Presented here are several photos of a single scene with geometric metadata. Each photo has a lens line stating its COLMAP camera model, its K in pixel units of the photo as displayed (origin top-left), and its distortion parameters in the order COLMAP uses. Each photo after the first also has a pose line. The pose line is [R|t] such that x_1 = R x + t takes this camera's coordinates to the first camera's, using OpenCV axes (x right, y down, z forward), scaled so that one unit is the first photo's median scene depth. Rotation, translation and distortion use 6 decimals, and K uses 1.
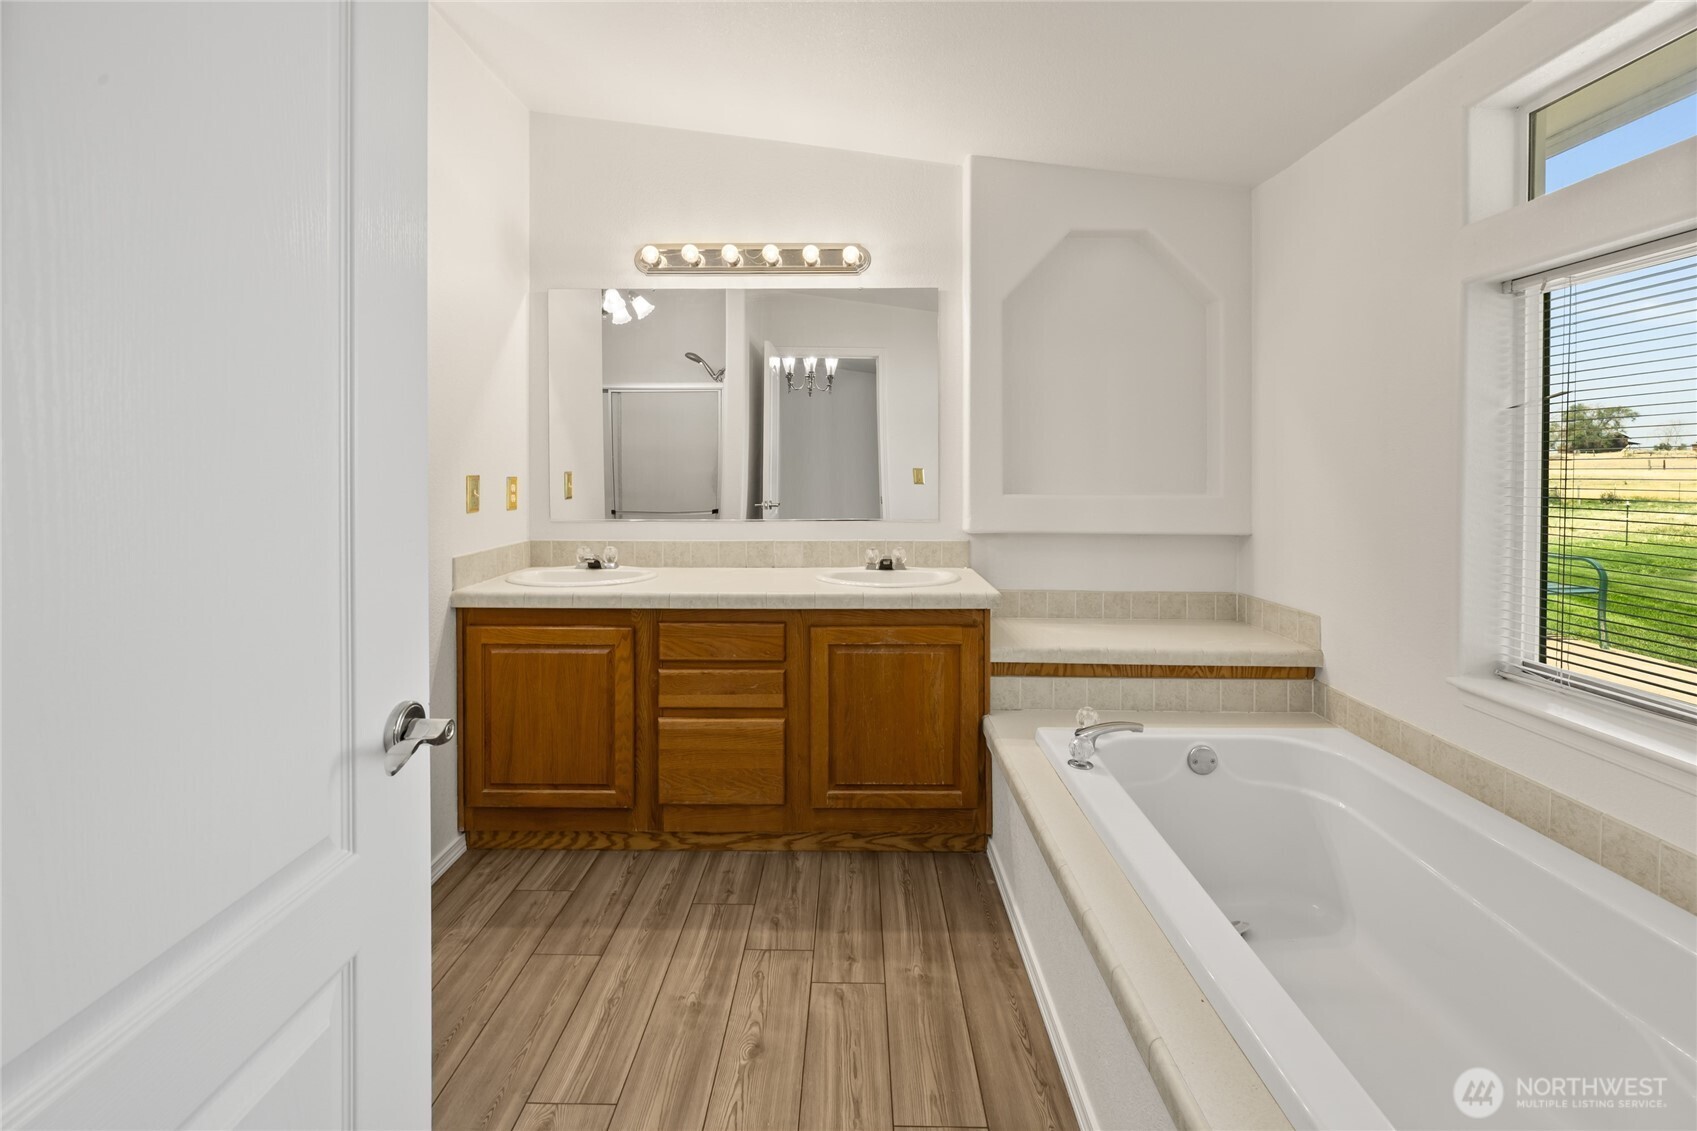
lens RADIAL K [[744.4, 0, 833.1], [0, 744.4, 465.8], [0, 0, 1]] dist [0.013387, 0.000570]
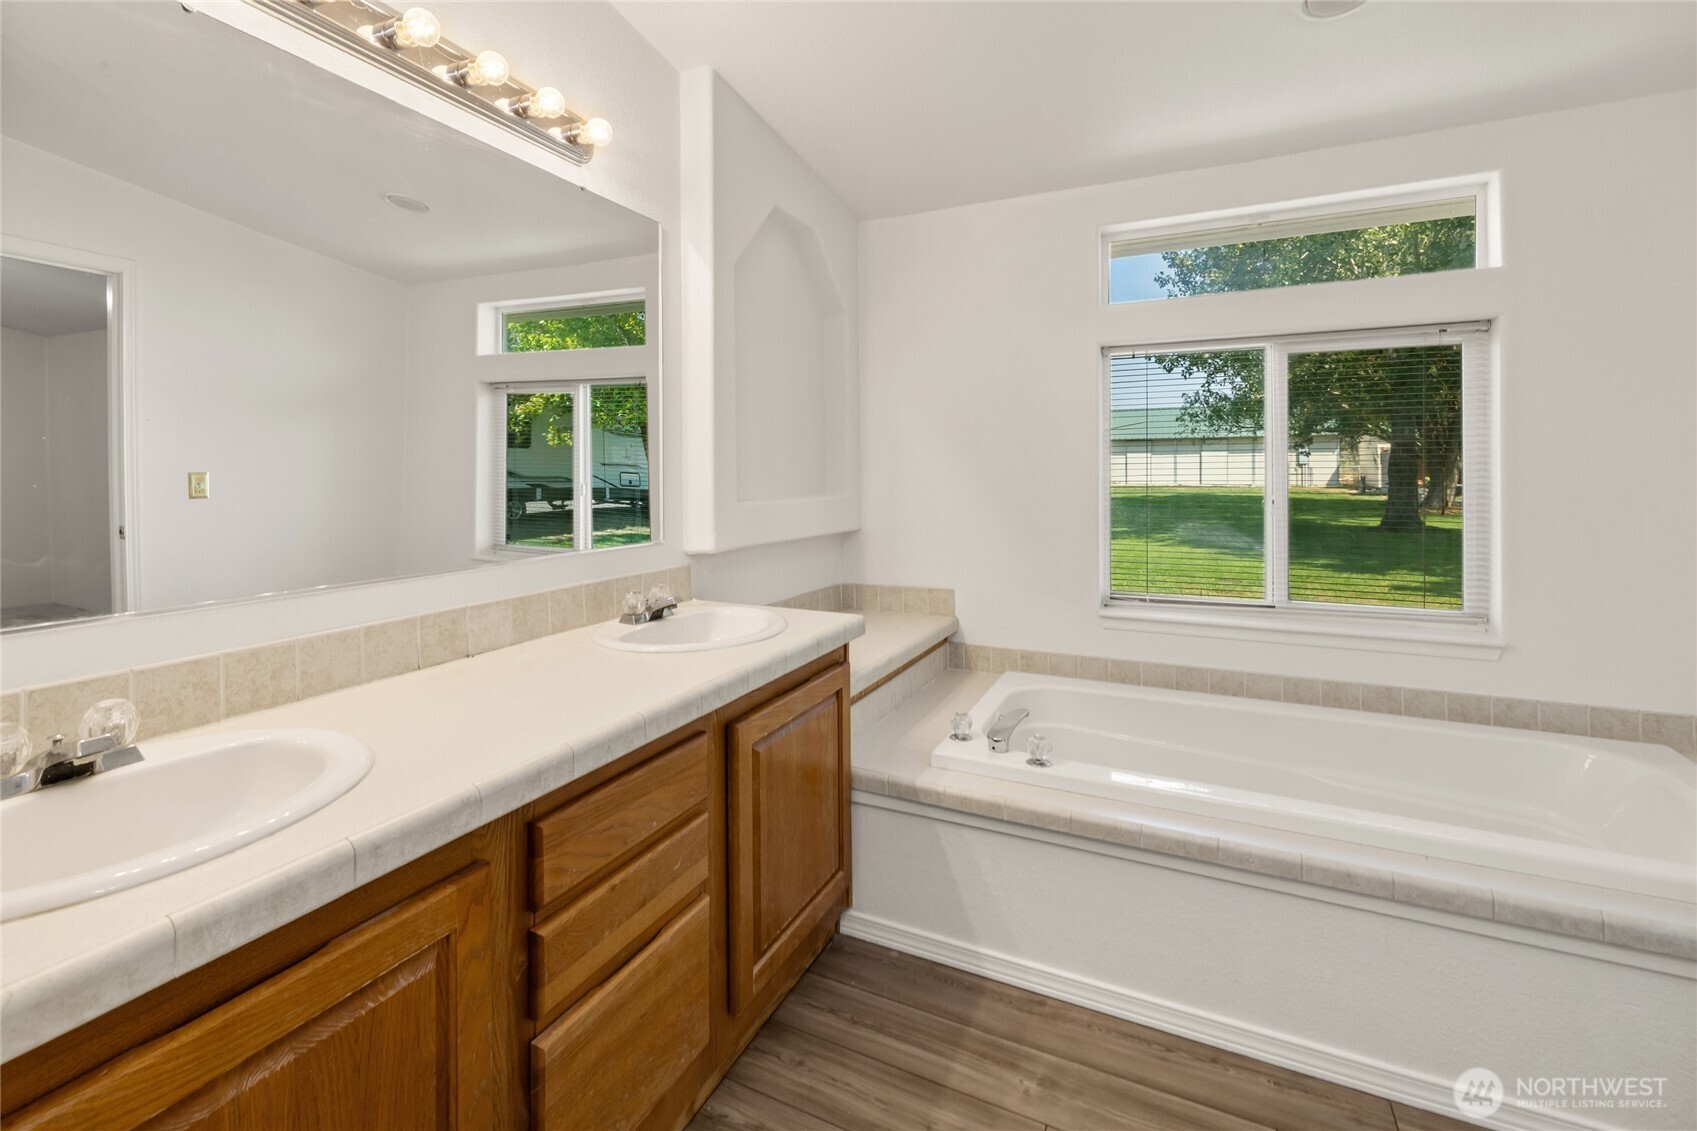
lens RADIAL K [[744.4, 0, 851.3], [0, 744.4, 476.2], [0, 0, 1]] dist [0.013387, 0.000570]
pose [[0.416653, -0.004994, 0.909052, -0.555321], [0.000680, 0.999986, 0.005182, 0.006427], [-0.909066, -0.001541, 0.416650, 0.655777]]
